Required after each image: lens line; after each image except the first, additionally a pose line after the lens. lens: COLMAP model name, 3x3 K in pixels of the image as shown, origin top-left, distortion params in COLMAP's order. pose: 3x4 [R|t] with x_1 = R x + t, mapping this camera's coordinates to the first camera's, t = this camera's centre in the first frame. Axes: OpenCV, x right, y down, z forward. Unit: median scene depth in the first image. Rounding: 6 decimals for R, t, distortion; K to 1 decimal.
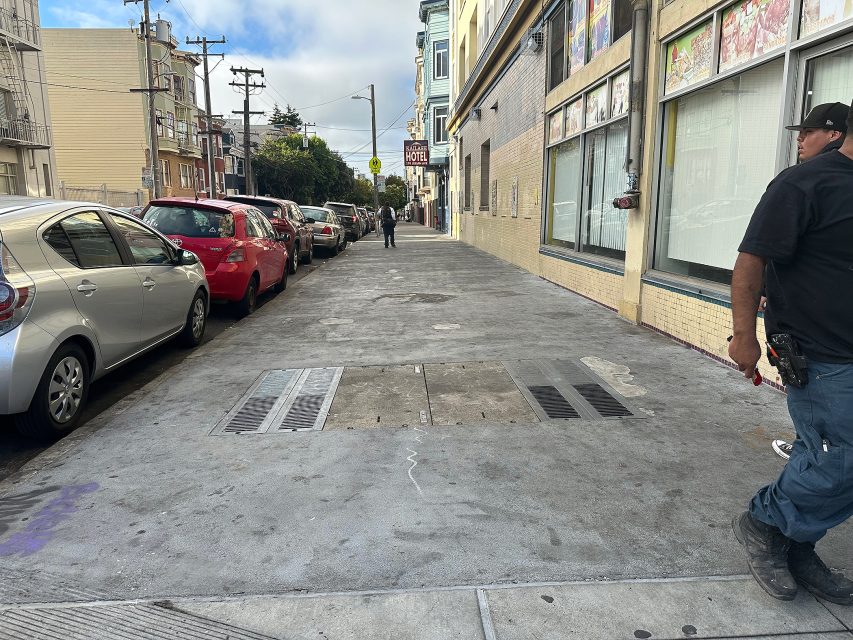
lens RADIAL K [[603.1, 0, 426.5], [0, 603.1, 320.0], [0, 0, 1]] dist [0.206340, -0.399787]
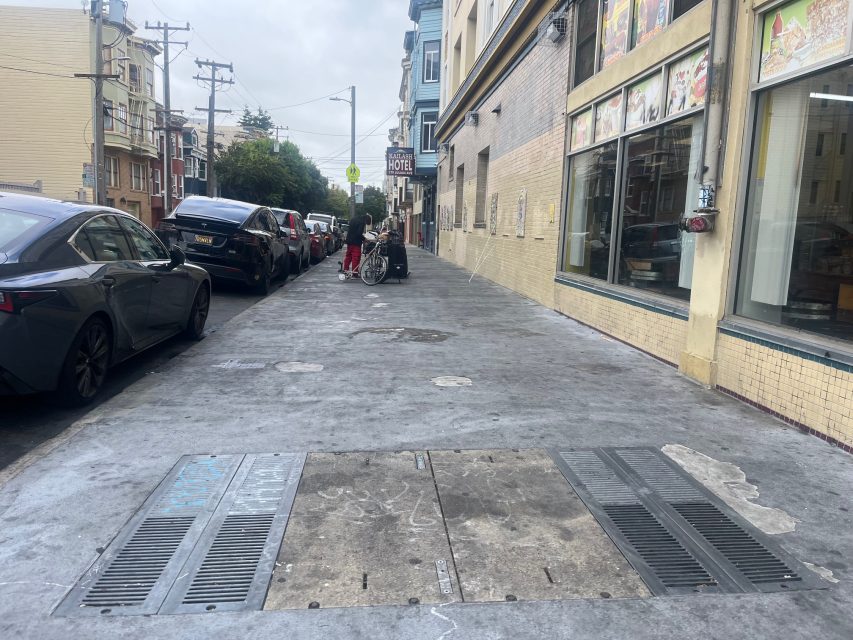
lens RADIAL K [[638.2, 0, 426.5], [0, 638.2, 320.0], [0, 0, 1]] dist [0.073564, -0.109171]
pose [[0.998431, 0.035835, 0.043024, -0.025835], [-0.034327, 0.998788, -0.035283, -0.027057], [-0.044236, 0.033751, 0.998451, 0.182492]]
